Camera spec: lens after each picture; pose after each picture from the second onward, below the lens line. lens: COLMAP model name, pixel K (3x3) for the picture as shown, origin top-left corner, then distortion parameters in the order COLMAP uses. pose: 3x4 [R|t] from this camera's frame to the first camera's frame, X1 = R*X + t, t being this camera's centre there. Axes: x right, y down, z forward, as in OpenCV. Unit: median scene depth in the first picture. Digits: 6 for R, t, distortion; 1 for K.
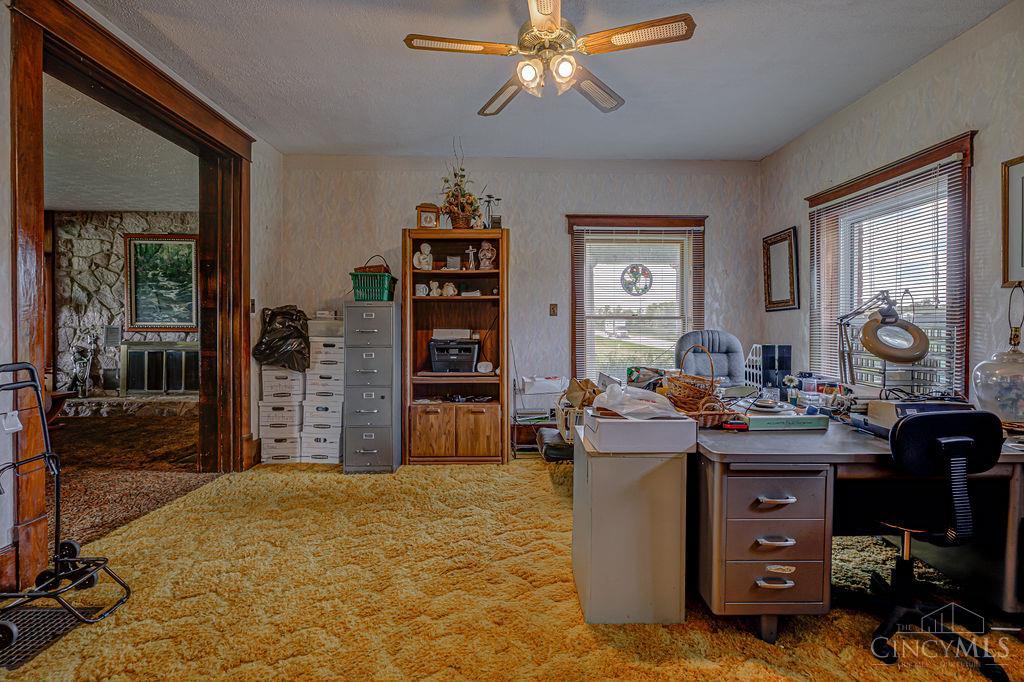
lens RADIAL K [[469.3, 0, 518.4], [0, 469.3, 337.4], [0, 0, 1]] dist [-0.004852, 0.000159]
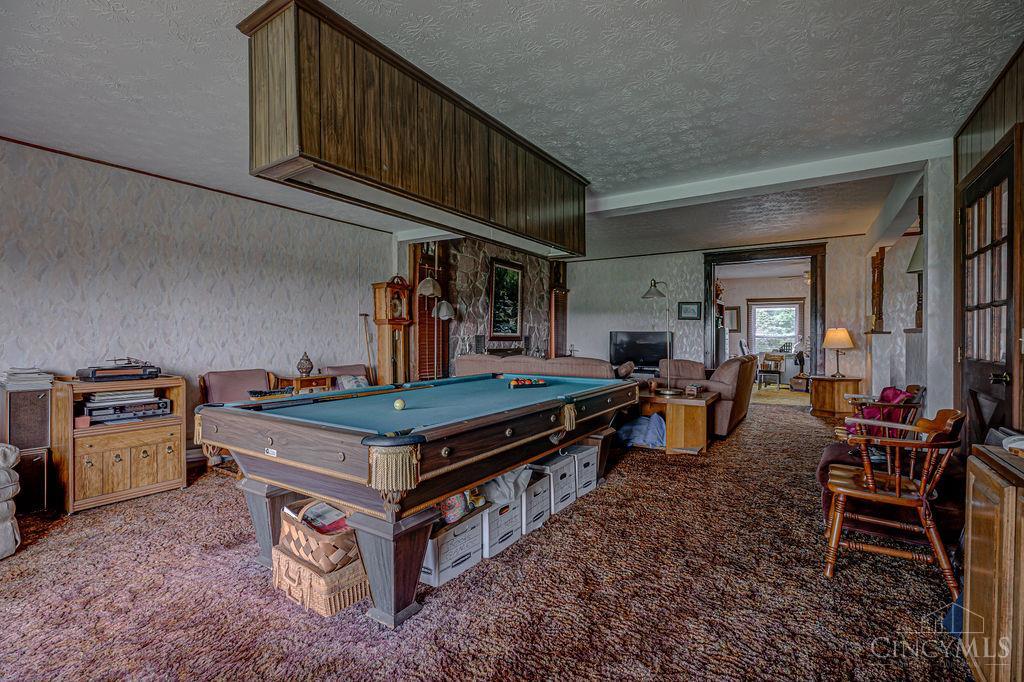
lens RADIAL K [[469.3, 0, 518.4], [0, 469.3, 337.4], [0, 0, 1]] dist [-0.004852, 0.000159]
pose [[0.565580, -0.001036, 0.824693, -1.757130], [0.002665, 0.999996, -0.000571, -0.019690], [-0.824689, 0.002521, 0.565581, 0.276646]]
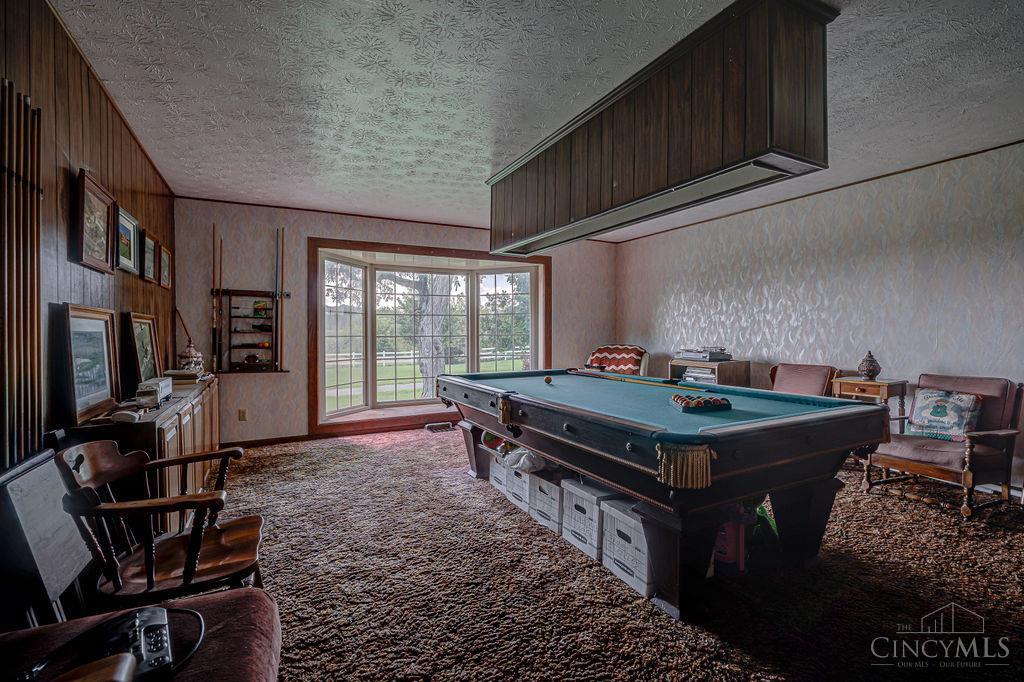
lens RADIAL K [[469.7, 0, 515.8], [0, 469.7, 334.5], [0, 0, 1]] dist [-0.006740, -0.000033]
pose [[0.435300, 0.010218, -0.900227, -1.063695], [-0.007225, 0.999943, 0.007856, -0.021367], [0.900256, 0.003085, 0.435349, 0.296477]]
